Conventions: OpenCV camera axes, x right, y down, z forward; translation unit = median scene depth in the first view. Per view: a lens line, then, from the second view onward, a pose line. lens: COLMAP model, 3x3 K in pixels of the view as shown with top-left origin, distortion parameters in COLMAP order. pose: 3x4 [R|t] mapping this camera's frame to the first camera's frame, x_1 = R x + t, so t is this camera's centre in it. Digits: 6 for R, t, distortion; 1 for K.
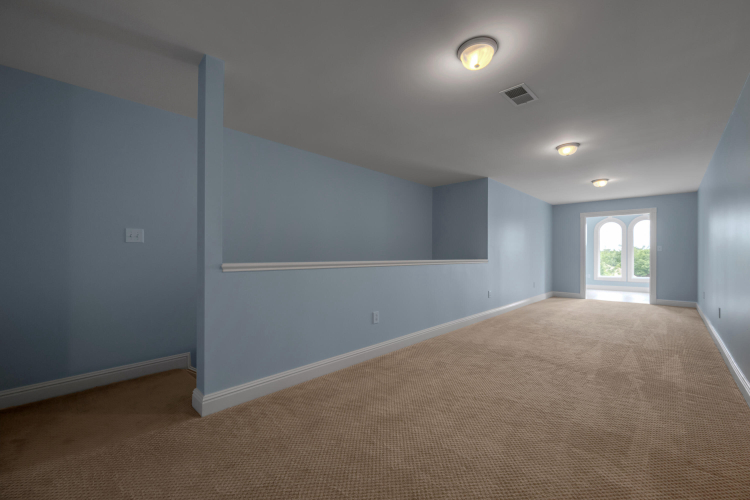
lens RADIAL K [[294.5, 0, 370.0], [0, 294.5, 253.5], [0, 0, 1]] dist [-0.000682, -0.000288]
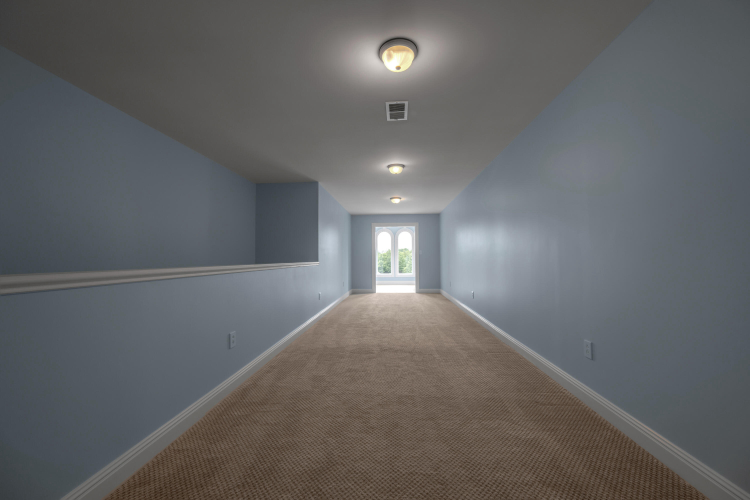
lens RADIAL K [[294.5, 0, 372.5], [0, 294.5, 248.6], [0, 0, 1]] dist [-0.000682, -0.000288]
pose [[0.773281, 0.011700, 0.633956, -0.101361], [0.005643, 0.999663, -0.025332, 0.000461], [-0.634039, 0.023166, 0.772954, 0.090971]]
